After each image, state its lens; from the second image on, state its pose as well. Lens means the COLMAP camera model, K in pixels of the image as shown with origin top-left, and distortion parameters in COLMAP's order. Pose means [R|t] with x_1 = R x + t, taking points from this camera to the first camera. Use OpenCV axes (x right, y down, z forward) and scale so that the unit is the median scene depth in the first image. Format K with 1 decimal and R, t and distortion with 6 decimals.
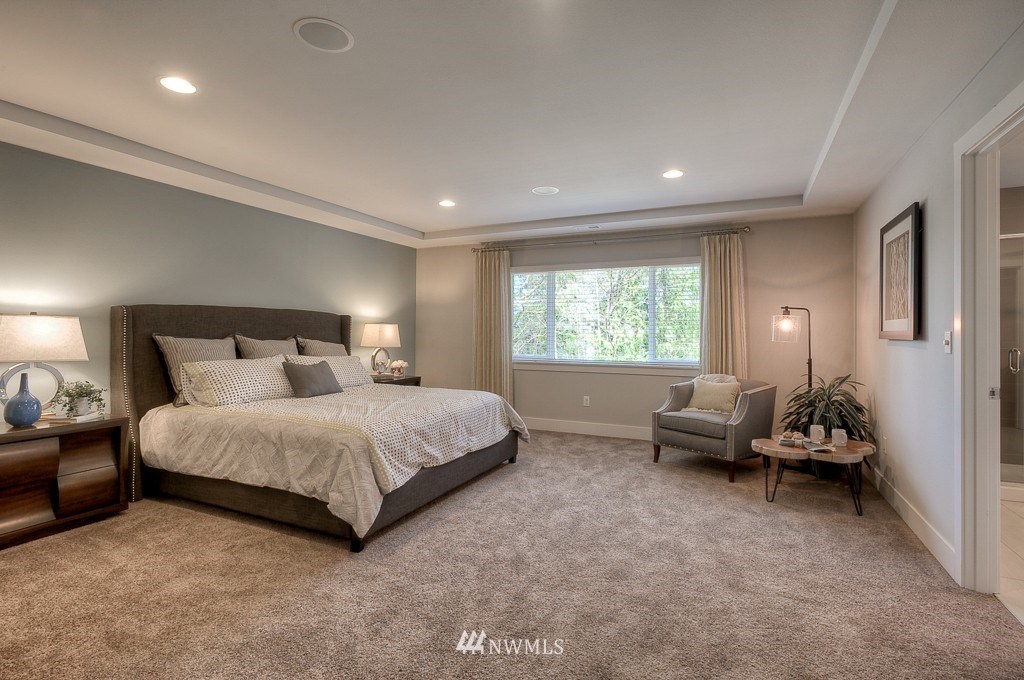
lens RADIAL K [[490.2, 0, 518.6], [0, 490.2, 337.2], [0, 0, 1]] dist [-0.001742, 0.002726]
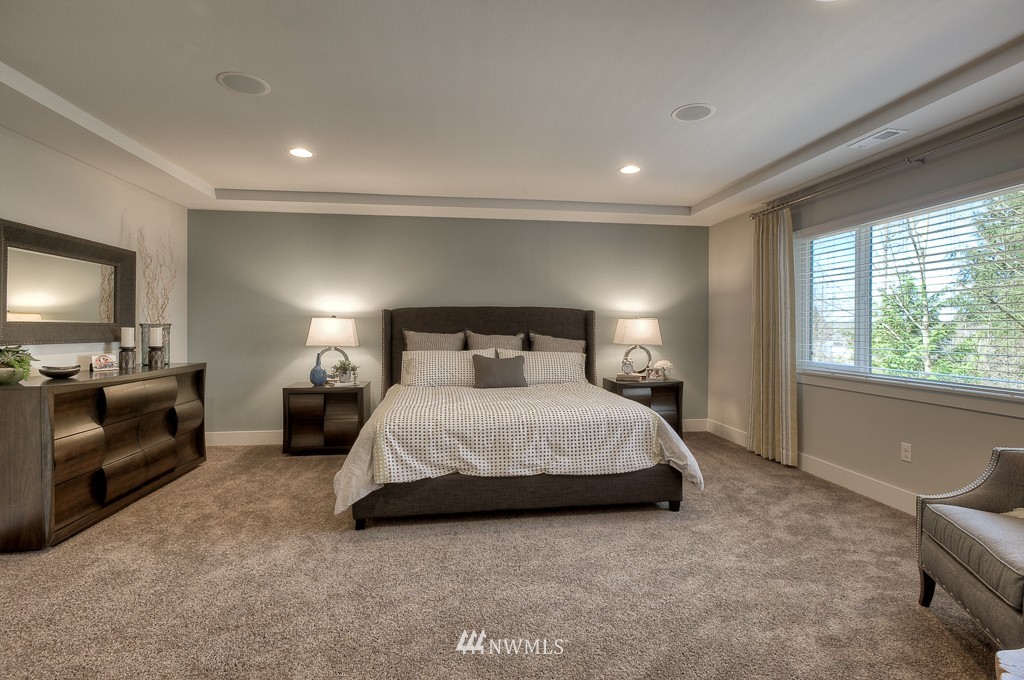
lens RADIAL K [[490.2, 0, 516.7], [0, 490.2, 331.6], [0, 0, 1]] dist [-0.001742, 0.002726]
pose [[0.542153, 0.003217, -0.840274, 0.496779], [-0.007234, 0.999973, -0.000839, -0.001652], [0.840249, 0.006534, 0.542162, 0.453001]]
